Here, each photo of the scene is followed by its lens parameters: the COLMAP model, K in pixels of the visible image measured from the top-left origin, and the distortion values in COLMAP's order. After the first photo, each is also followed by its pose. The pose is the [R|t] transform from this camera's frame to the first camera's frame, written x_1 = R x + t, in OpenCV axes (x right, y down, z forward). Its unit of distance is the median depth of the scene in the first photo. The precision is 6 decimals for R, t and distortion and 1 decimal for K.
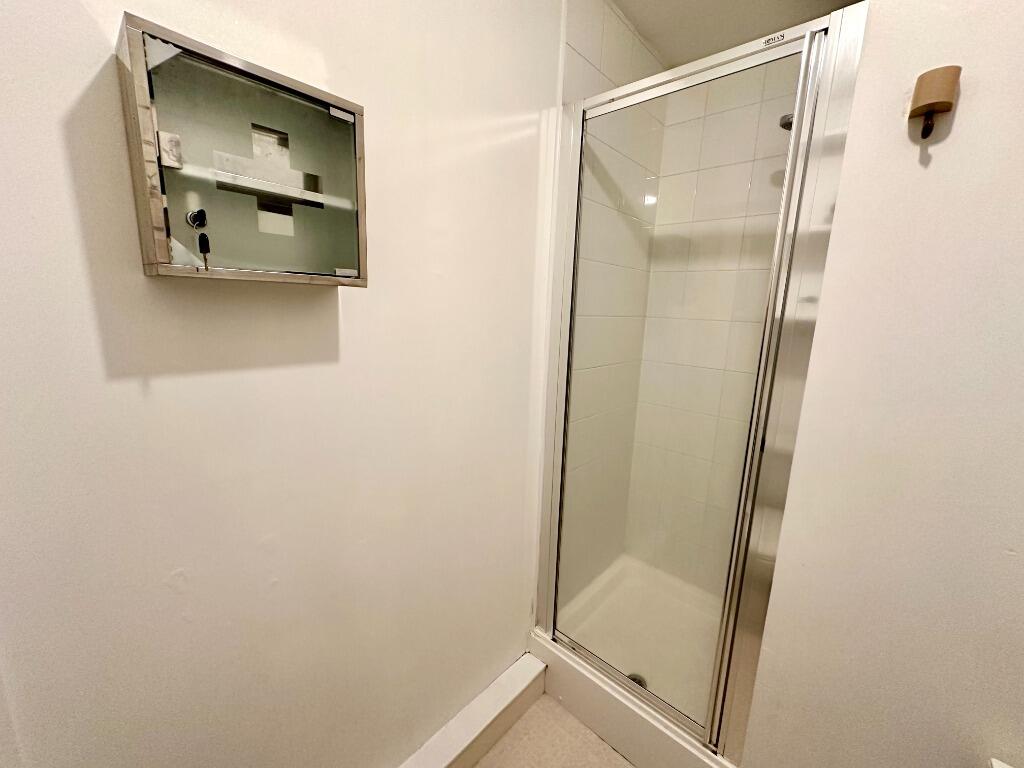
lens RADIAL K [[407.8, 0, 511.1], [0, 407.8, 382.9], [0, 0, 1]] dist [0.001117, 0.000109]
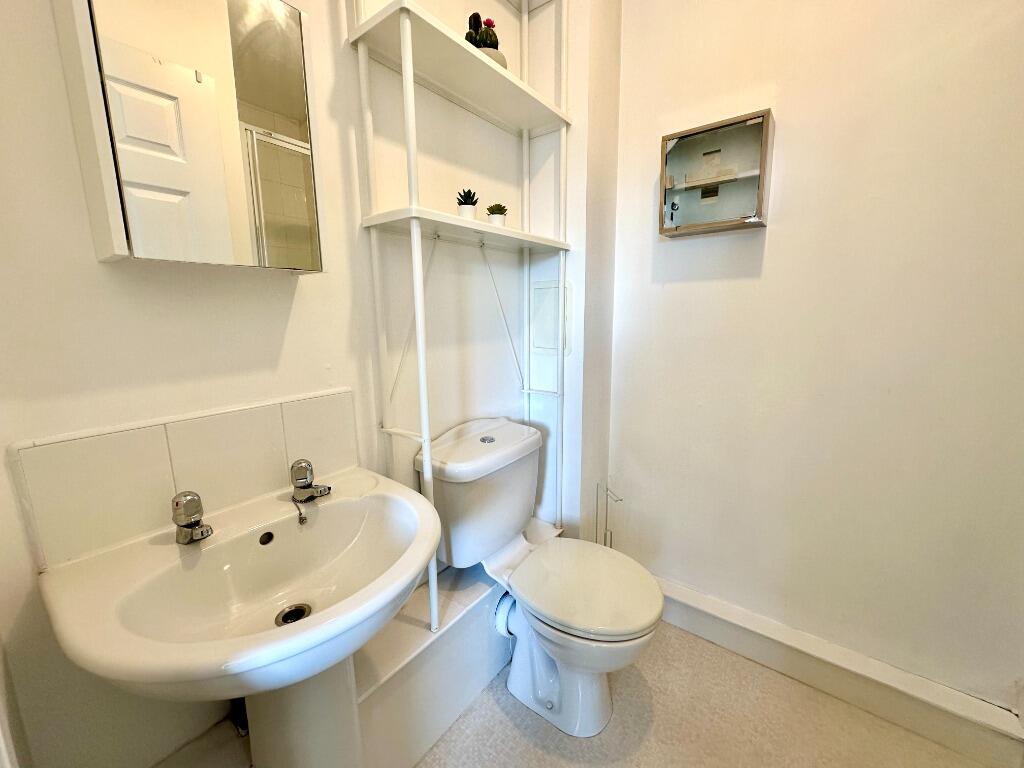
lens RADIAL K [[407.8, 0, 511.1], [0, 407.8, 382.9], [0, 0, 1]] dist [0.001117, 0.000109]
pose [[0.085390, 0.137177, -0.986859, 1.557347], [-0.171520, 0.977714, 0.121064, 0.450454], [0.981473, 0.158928, 0.107016, -0.018225]]
